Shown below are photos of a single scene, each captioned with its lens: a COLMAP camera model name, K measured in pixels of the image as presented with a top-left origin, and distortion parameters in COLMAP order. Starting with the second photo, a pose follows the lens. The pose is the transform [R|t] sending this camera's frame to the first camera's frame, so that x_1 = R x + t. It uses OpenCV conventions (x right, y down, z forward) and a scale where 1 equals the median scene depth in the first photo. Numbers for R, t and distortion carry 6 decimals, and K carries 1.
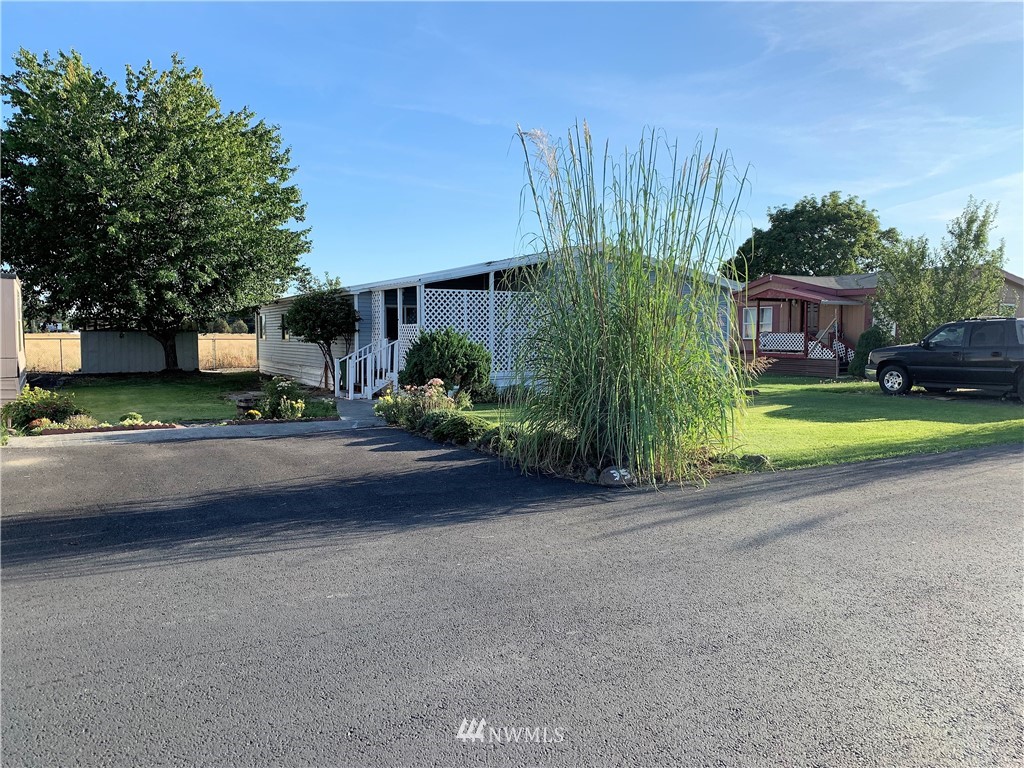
lens RADIAL K [[774.0, 0, 513.7], [0, 774.0, 395.5], [0, 0, 1]] dist [-0.006078, -0.008161]
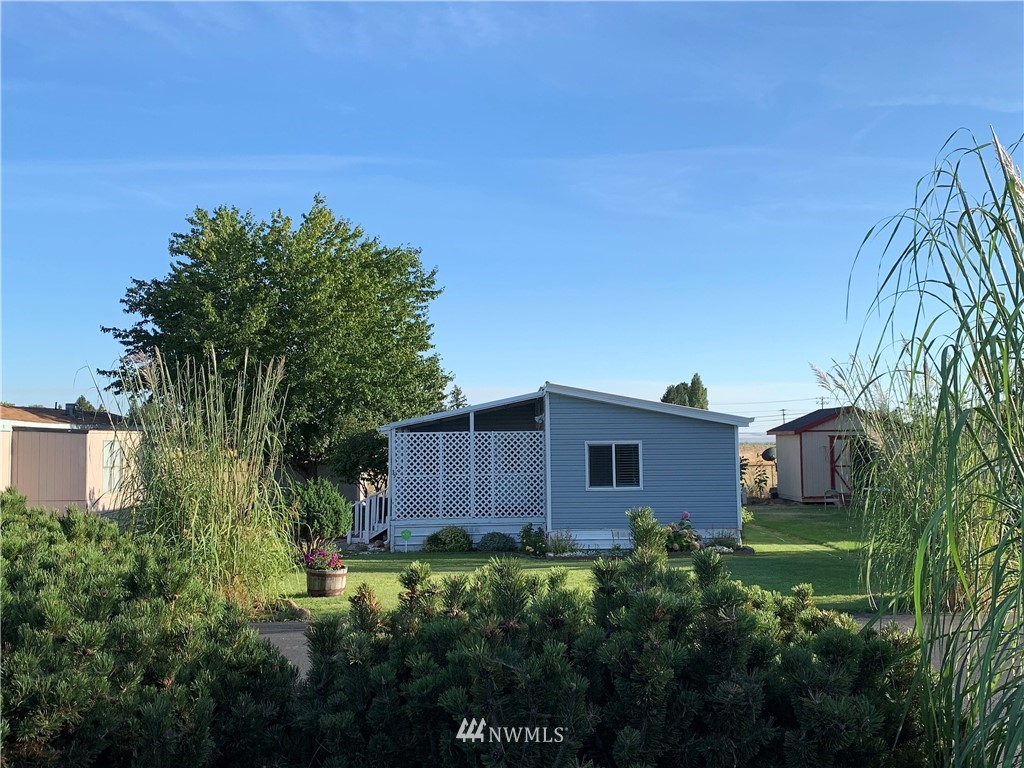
lens RADIAL K [[1077.9, 0, 512.0], [0, 1077.9, 384.0], [0, 0, 1]] dist [0.096065, 0.001596]
pose [[0.879117, -0.039773, -0.474944, 0.586511], [-0.022919, 0.991831, -0.125480, -0.025695], [0.476056, 0.121197, 0.871024, -0.124961]]
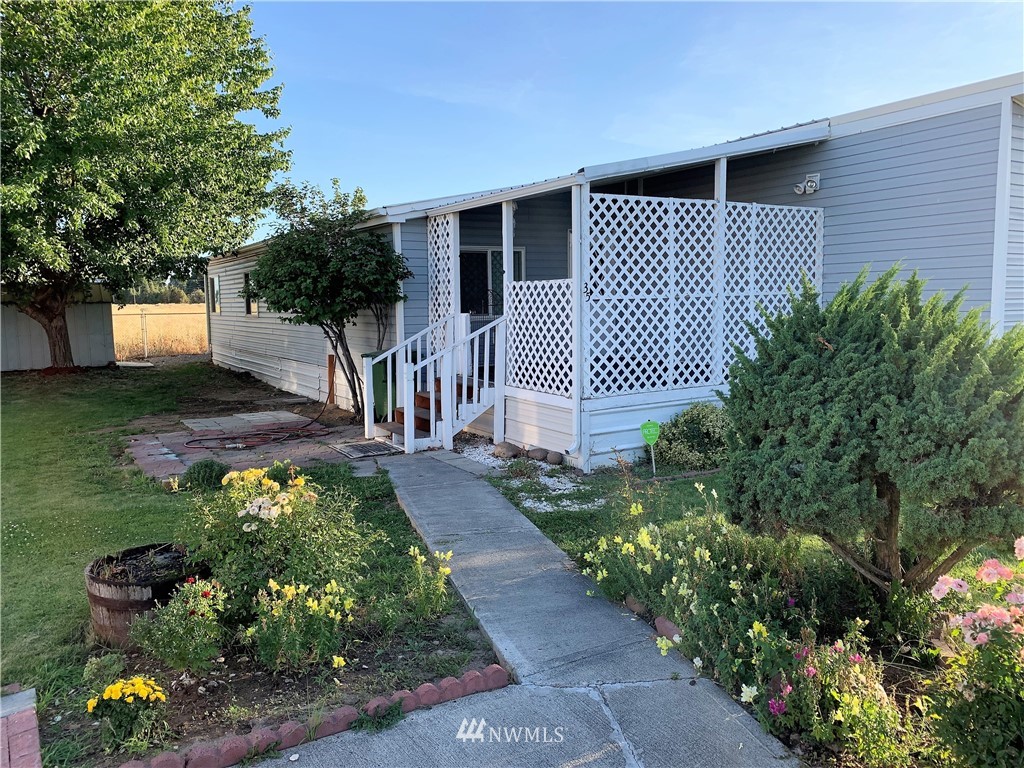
lens RADIAL K [[795.4, 0, 507.7], [0, 795.4, 379.1], [0, 0, 1]] dist [0.084478, -0.156609]
pose [[0.999514, -0.020532, 0.023467, -0.148567], [0.020041, 0.999579, 0.020969, -0.041362], [-0.023888, -0.020489, 0.999505, 0.491254]]
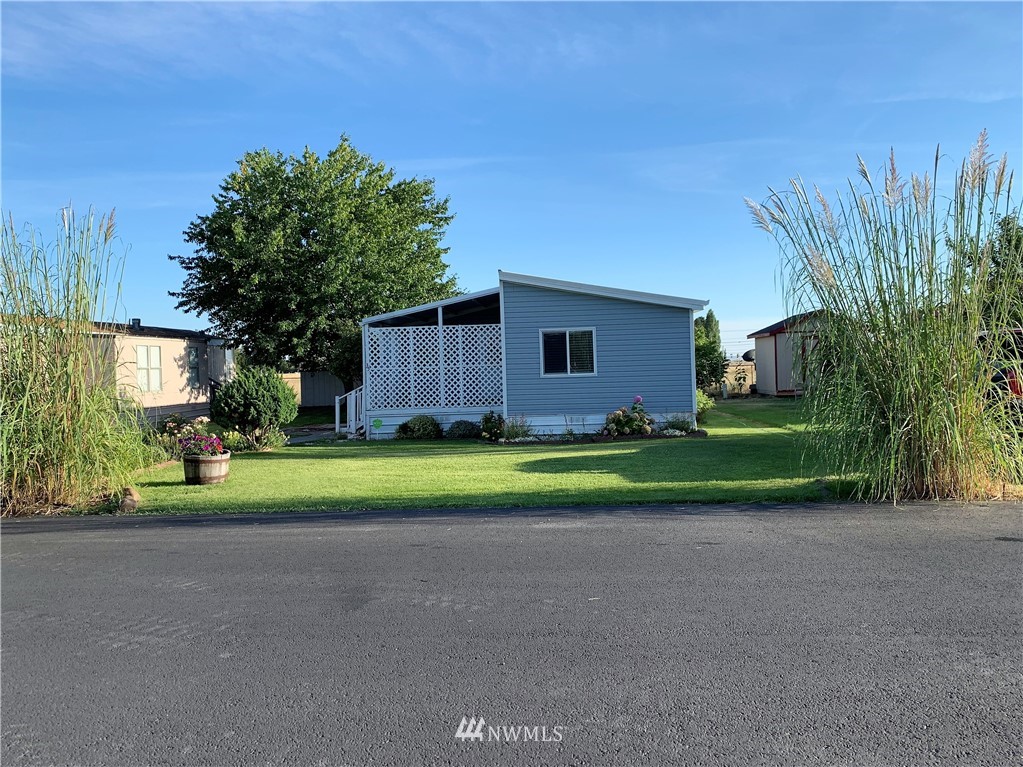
lens RADIAL K [[794.6, 0, 507.2], [0, 794.6, 378.6], [0, 0, 1]] dist [0.084478, -0.156609]
pose [[0.836496, -0.020221, -0.547600, 0.546927], [-0.011084, 0.998490, -0.053803, -0.012002], [0.547861, 0.051076, 0.835009, 0.177345]]
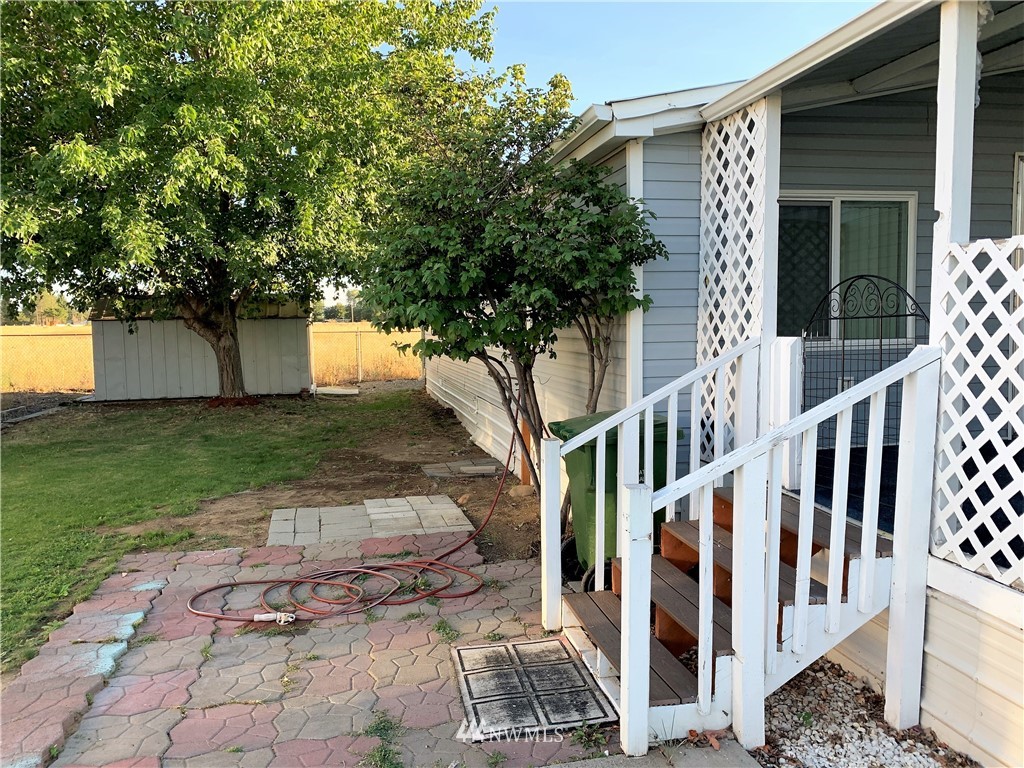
lens RADIAL K [[795.4, 0, 507.7], [0, 795.4, 379.1], [0, 0, 1]] dist [0.084478, -0.156609]
pose [[0.954829, 0.005582, -0.297104, -0.170181], [-0.006670, 0.999974, -0.002649, -0.060404], [0.297082, 0.004511, 0.954841, 0.766217]]
